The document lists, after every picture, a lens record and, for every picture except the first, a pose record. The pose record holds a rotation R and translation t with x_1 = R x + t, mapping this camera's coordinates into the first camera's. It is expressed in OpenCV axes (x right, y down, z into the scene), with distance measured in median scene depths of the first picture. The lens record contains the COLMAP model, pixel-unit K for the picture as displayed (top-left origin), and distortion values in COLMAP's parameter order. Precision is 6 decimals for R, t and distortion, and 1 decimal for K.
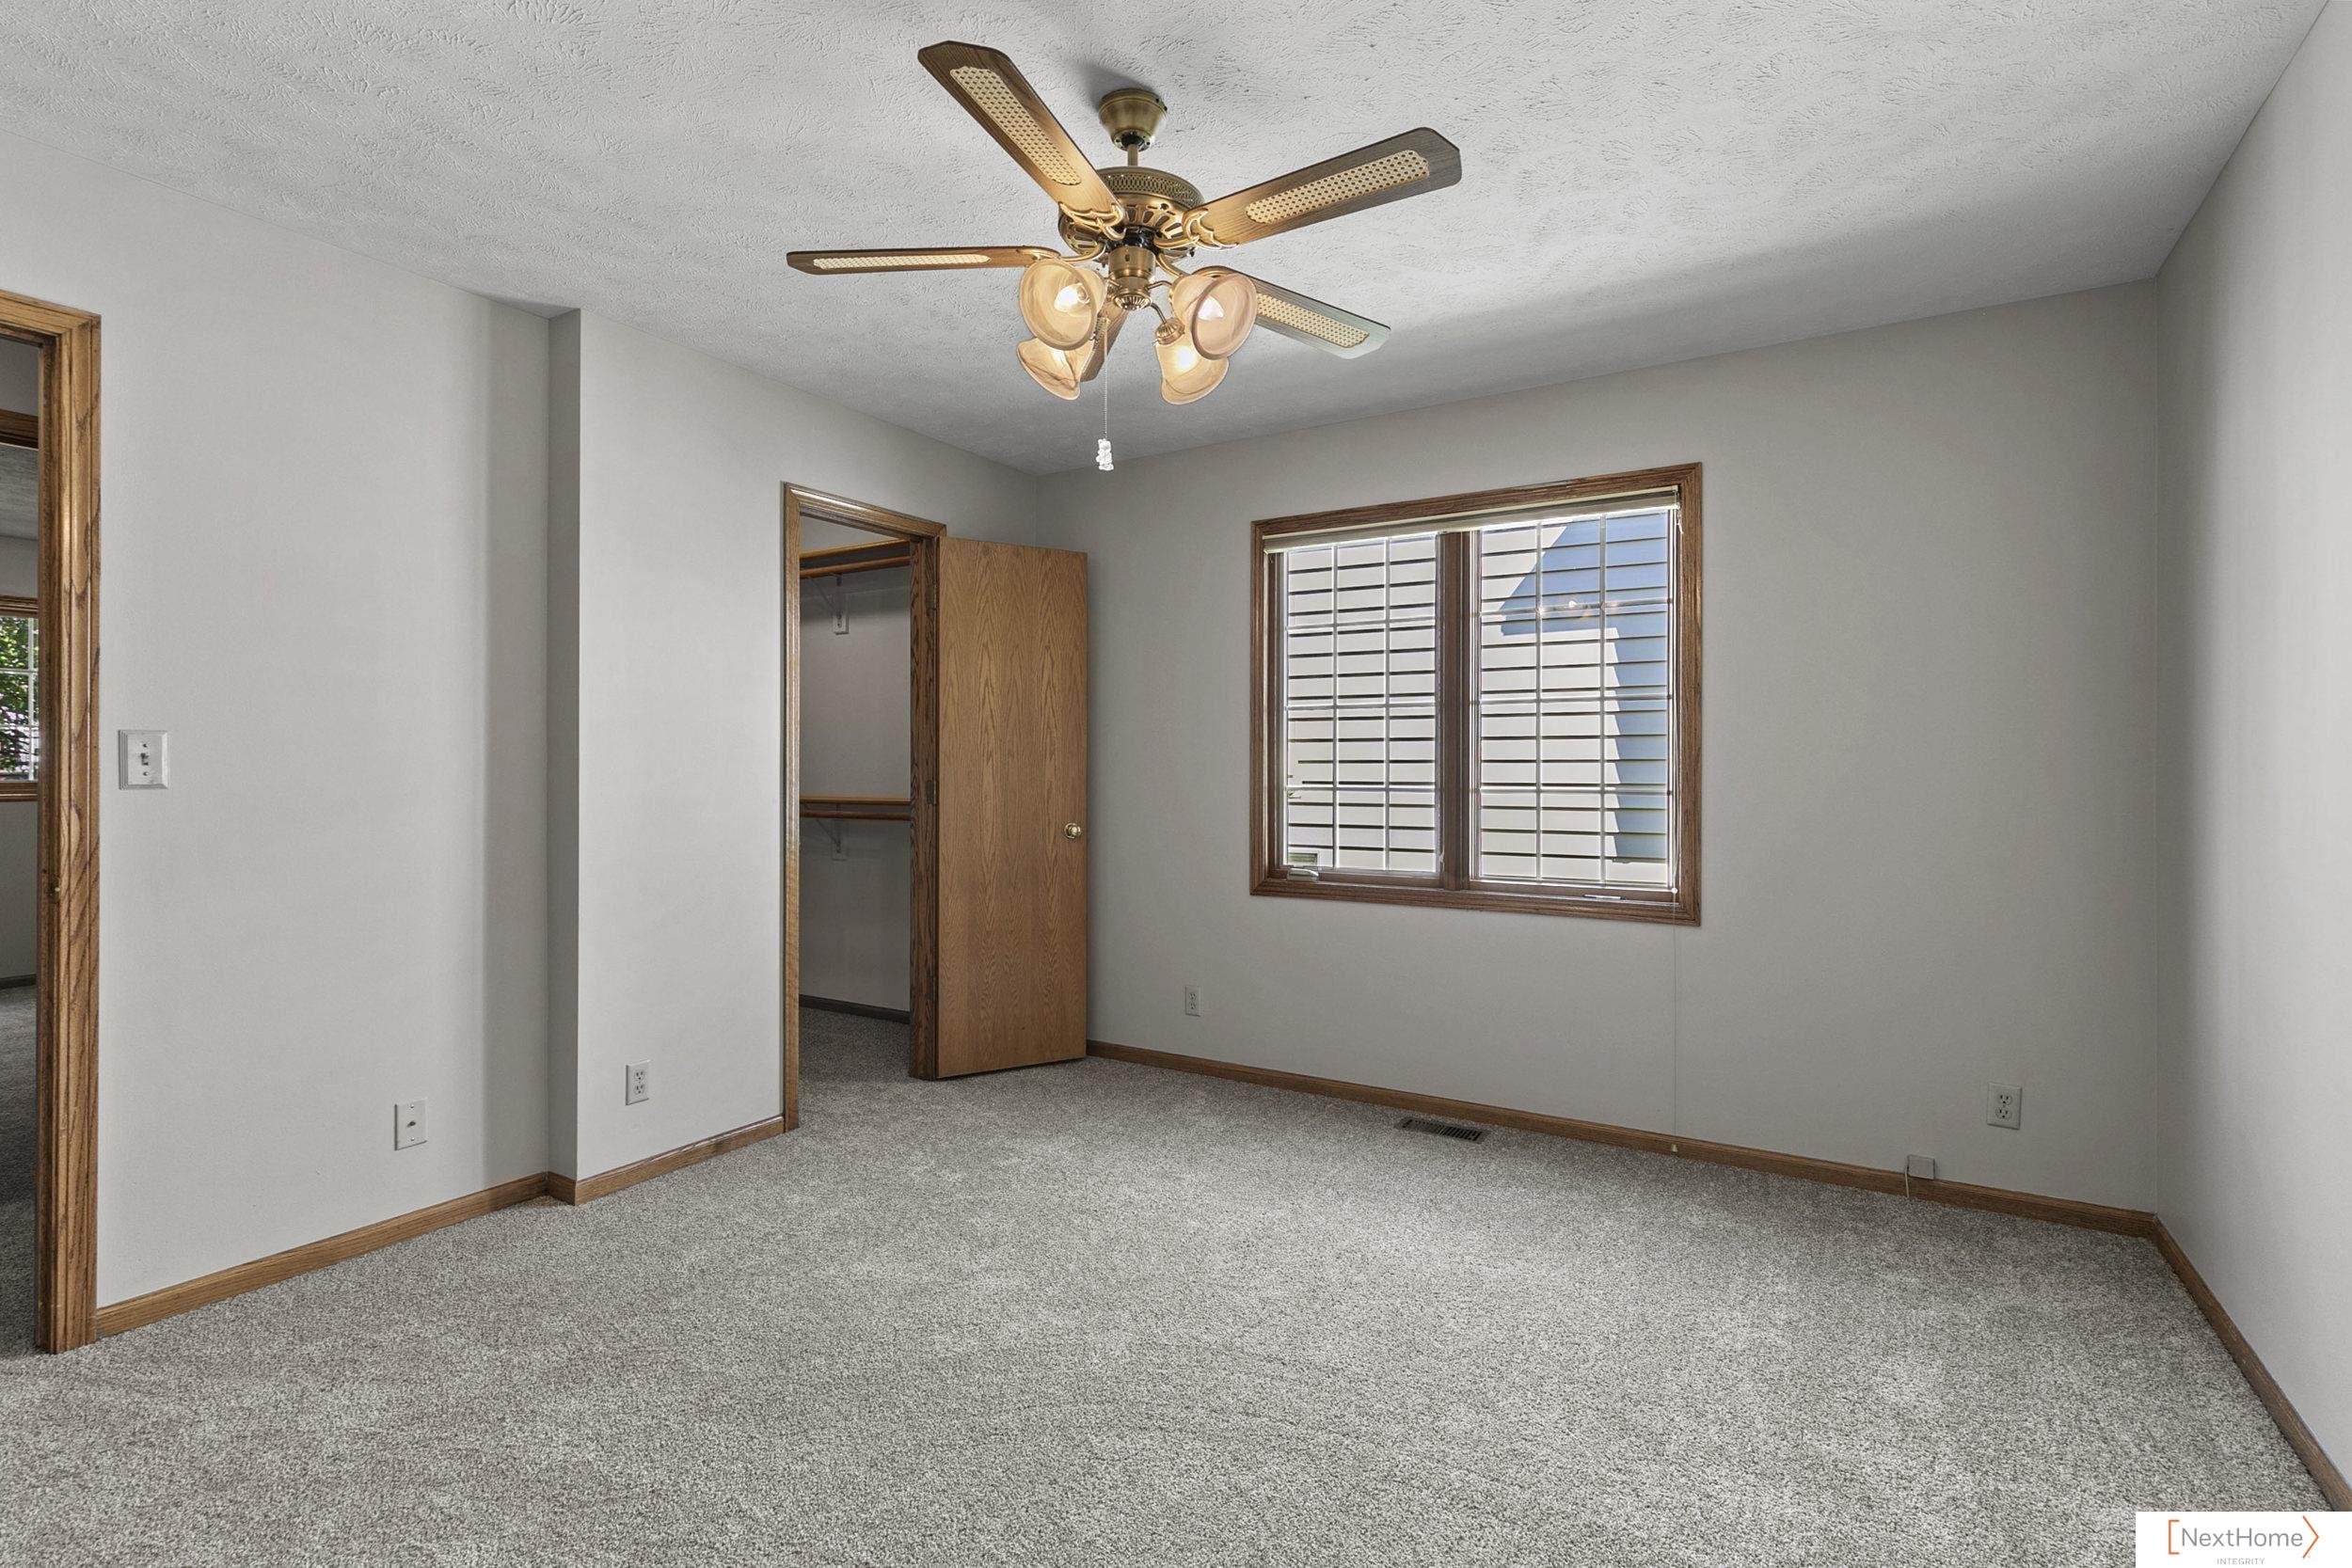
lens RADIAL K [[1067.2, 0, 1179.4], [0, 1067.2, 770.1], [0, 0, 1]] dist [0.007128, -0.000447]
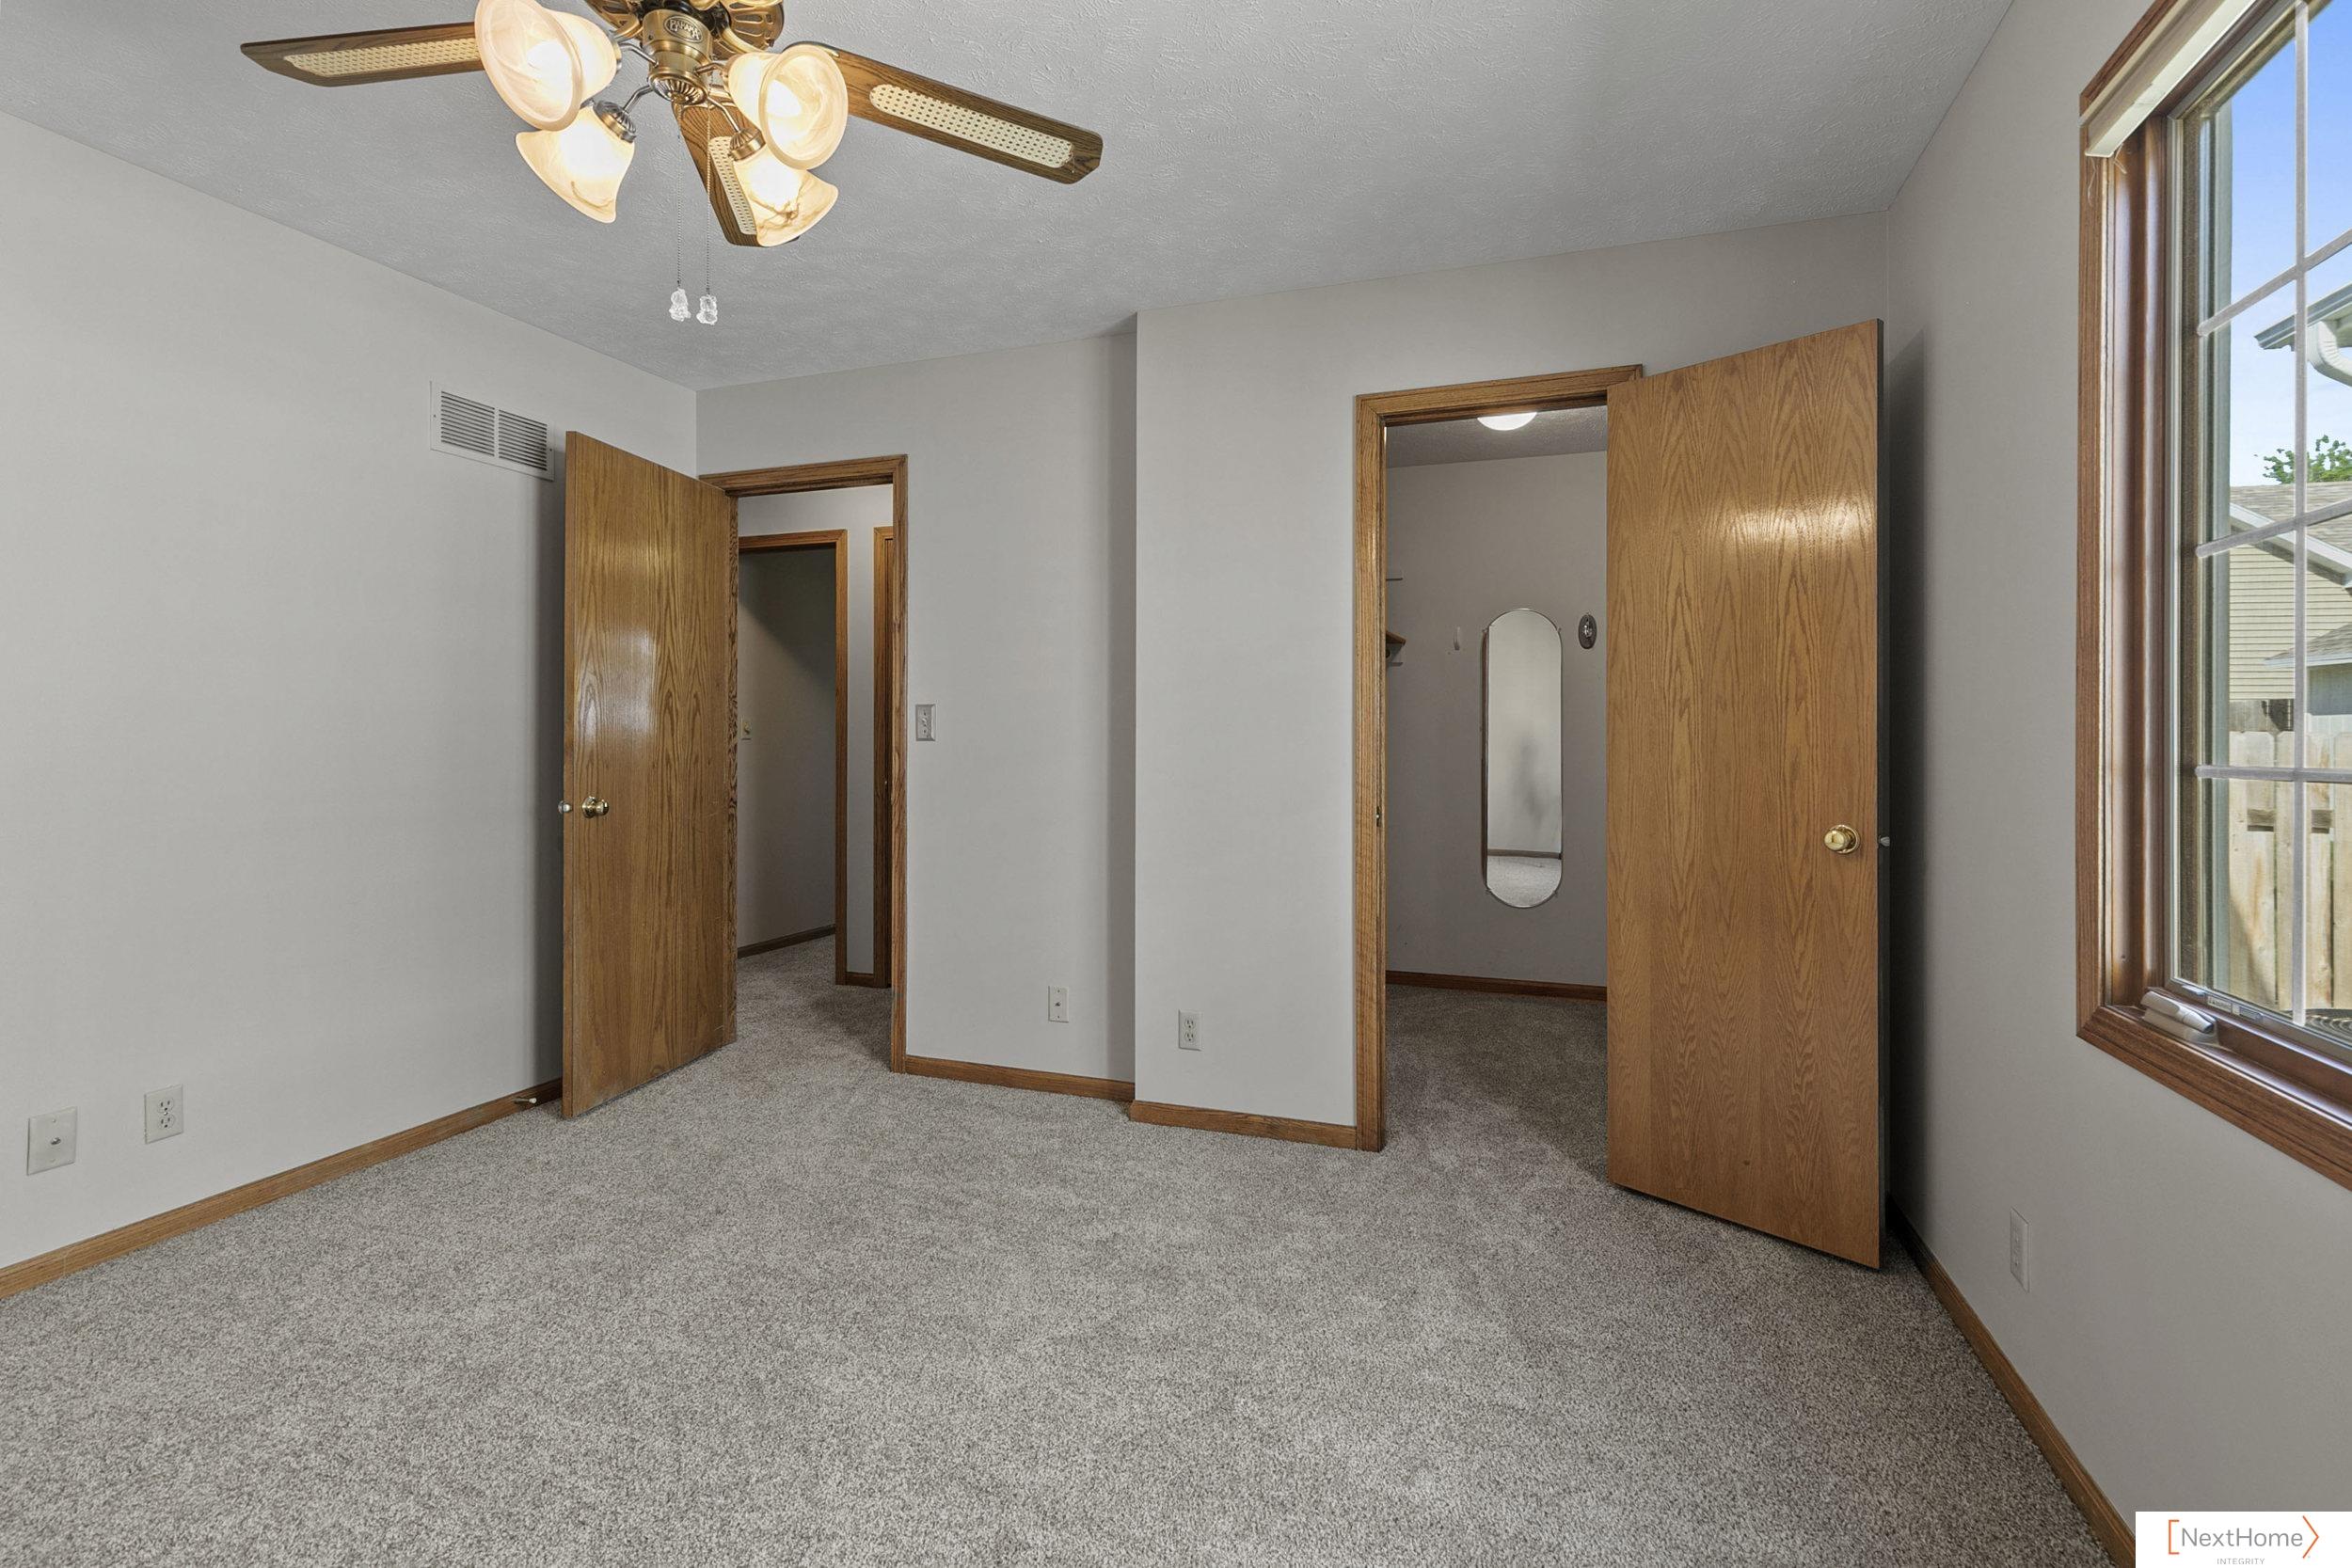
lens RADIAL K [[1067.2, 0, 1221.7], [0, 1067.2, 748.2], [0, 0, 1]] dist [0.007128, -0.000447]
pose [[0.226442, 0.006774, -0.974001, 0.448306], [-0.006674, 0.999963, 0.005403, 0.011477], [0.974002, 0.005277, 0.226479, 0.704816]]
